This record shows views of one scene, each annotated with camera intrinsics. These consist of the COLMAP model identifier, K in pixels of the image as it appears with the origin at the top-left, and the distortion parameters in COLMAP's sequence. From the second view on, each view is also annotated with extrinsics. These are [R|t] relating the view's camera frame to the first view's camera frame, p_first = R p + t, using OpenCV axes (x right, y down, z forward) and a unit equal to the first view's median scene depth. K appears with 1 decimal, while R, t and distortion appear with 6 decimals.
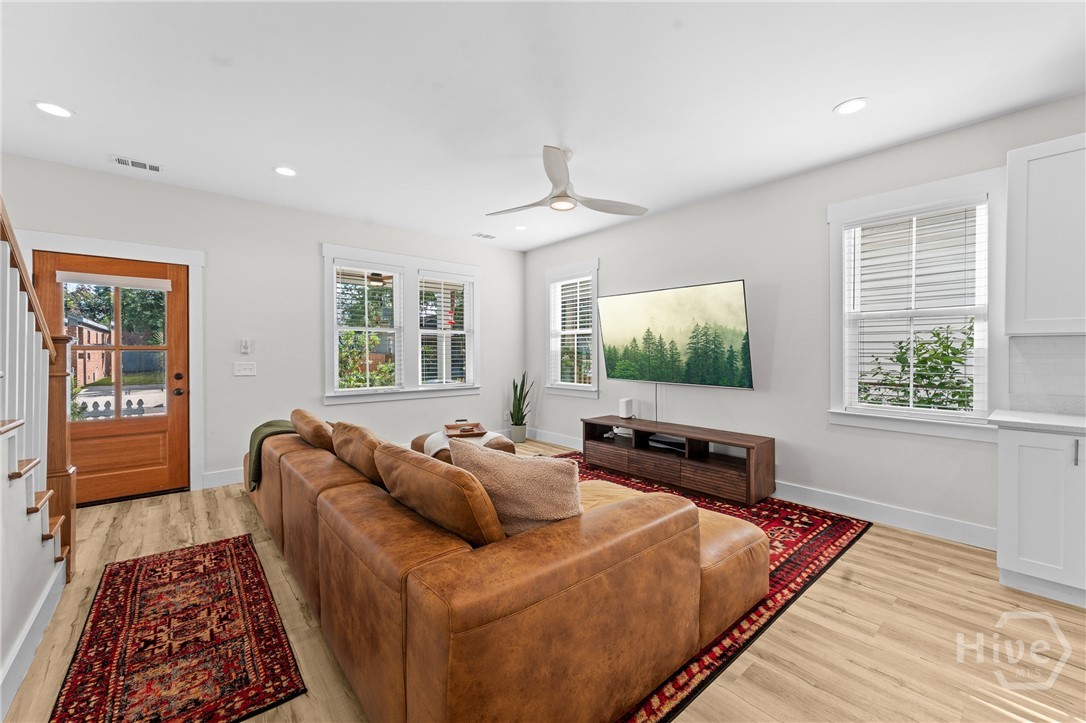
lens RADIAL K [[434.0, 0, 541.1], [0, 434.0, 354.4], [0, 0, 1]] dist [0.001026, -0.000008]
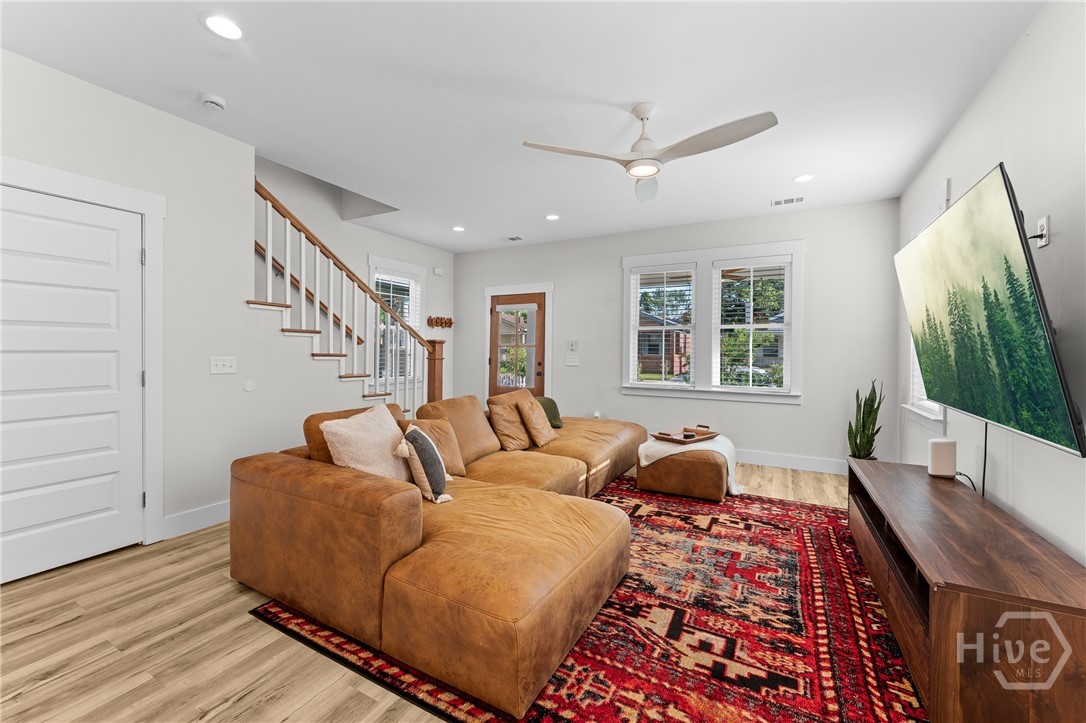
lens RADIAL K [[434.0, 0, 541.1], [0, 434.0, 354.4], [0, 0, 1]] dist [0.001026, -0.000008]
pose [[0.357667, 0.012978, -0.933759, 0.892147], [-0.012665, 0.999879, 0.009046, 0.000807], [0.933763, 0.008590, 0.357788, 0.625449]]
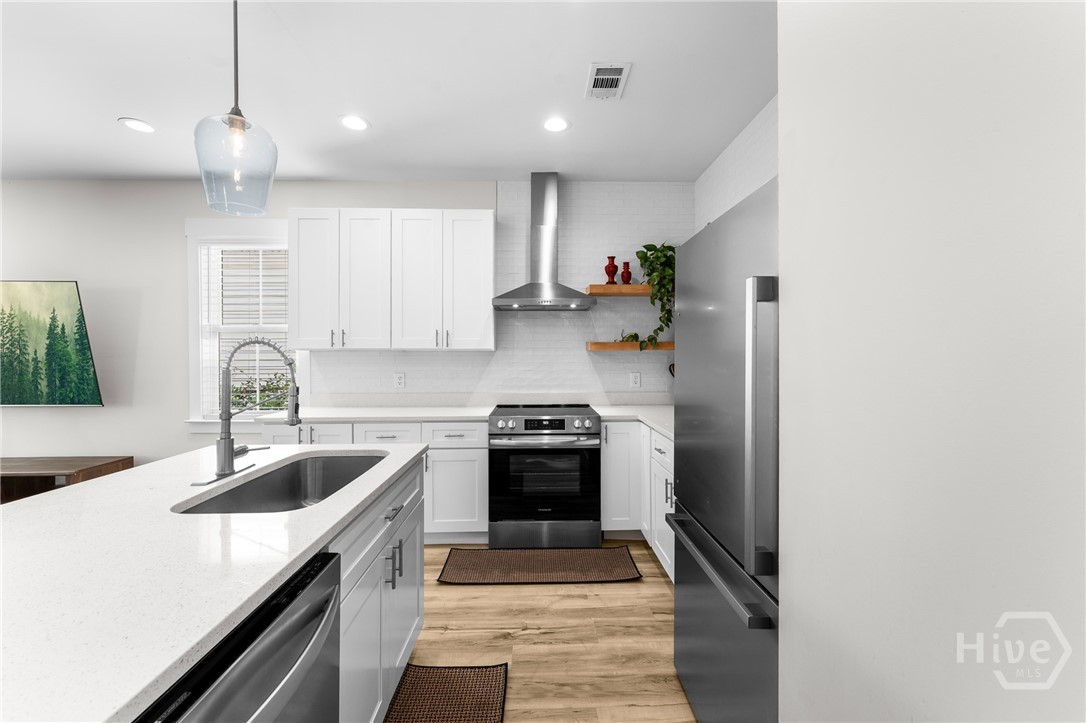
lens RADIAL K [[434.0, 0, 541.1], [0, 434.0, 354.4], [0, 0, 1]] dist [0.001026, -0.000008]
pose [[0.627684, 0.003604, 0.778460, 0.486618], [0.007852, 0.999909, -0.010961, -0.008926], [-0.778428, 0.012992, 0.627599, -0.347067]]
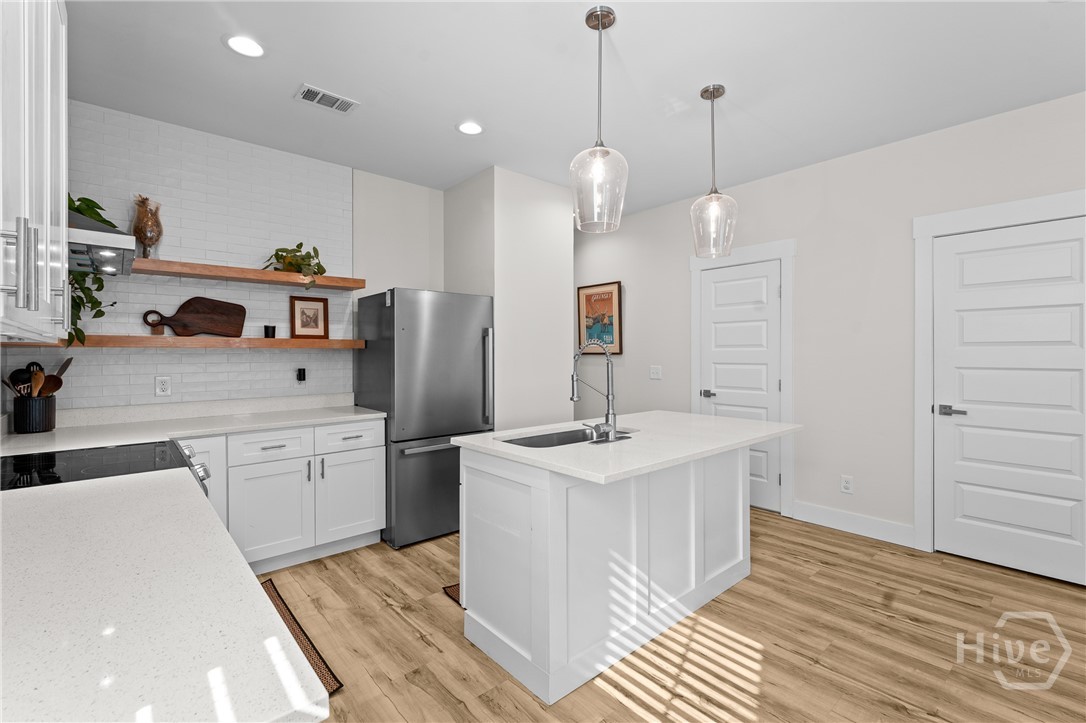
lens RADIAL K [[479.7, 0, 543.0], [0, 479.7, 361.5], [0, 0, 1]] dist [0.000252, -0.000159]
pose [[-0.999901, 0.000414, -0.014055, 0.775076], [0.000046, 0.999658, 0.026166, -0.027928], [0.014061, 0.026163, -0.999559, 1.041523]]
